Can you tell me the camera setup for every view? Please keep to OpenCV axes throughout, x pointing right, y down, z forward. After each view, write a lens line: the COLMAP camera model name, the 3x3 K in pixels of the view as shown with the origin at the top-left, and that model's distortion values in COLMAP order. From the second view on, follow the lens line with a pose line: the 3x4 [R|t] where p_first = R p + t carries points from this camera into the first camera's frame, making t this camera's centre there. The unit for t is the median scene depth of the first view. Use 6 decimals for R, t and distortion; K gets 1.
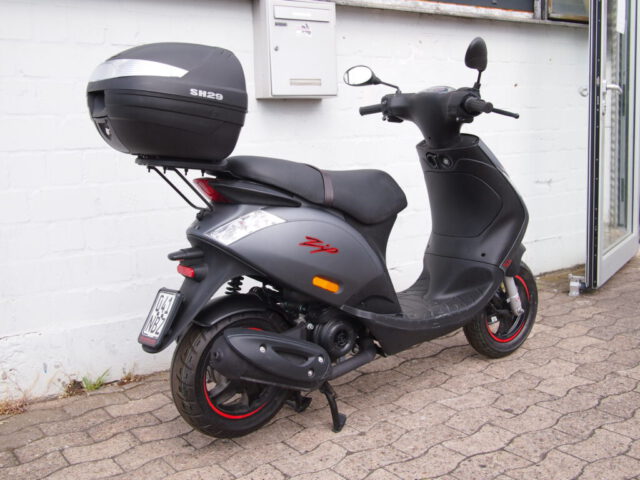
lens RADIAL K [[710.1, 0, 317.3], [0, 710.1, 237.7], [0, 0, 1]] dist [-0.036694, 0.000000]
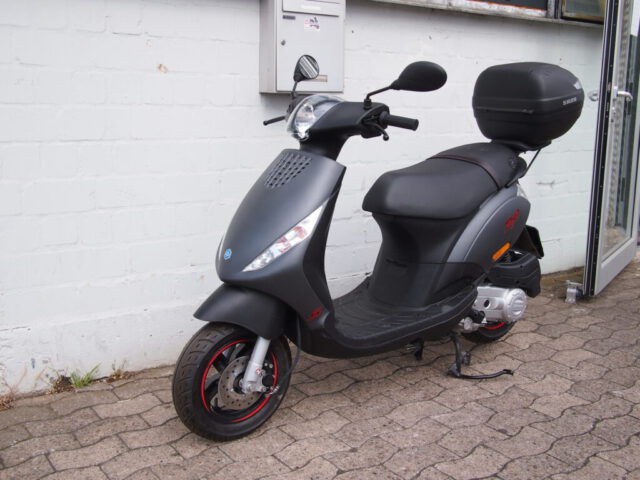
lens RADIAL K [[710.1, 0, 317.4], [0, 710.1, 238.8], [0, 0, 1]] dist [-0.036694, 0.000000]
pose [[0.998826, 0.046959, 0.011901, -0.011460], [-0.047431, 0.997944, 0.043109, -0.050363], [-0.009853, -0.043623, 0.998999, 0.025725]]
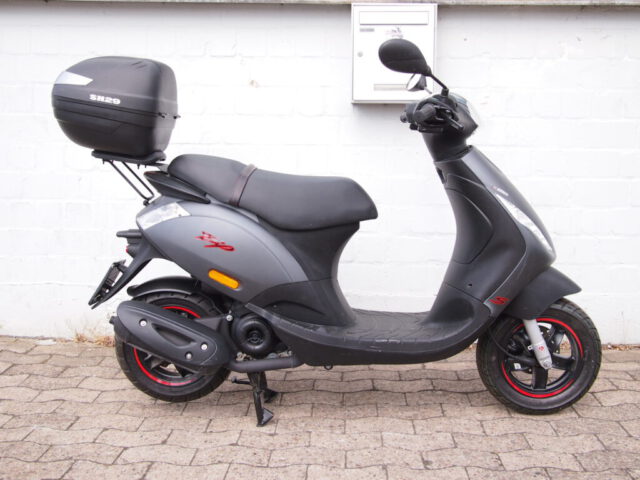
lens RADIAL K [[710.1, 0, 315.8], [0, 710.1, 238.6], [0, 0, 1]] dist [-0.036694, 0.000000]
pose [[0.782625, 0.125025, -0.609809, 0.624695], [-0.126173, 0.991149, 0.041279, -0.045916], [0.609573, 0.044635, 0.791473, 0.198376]]
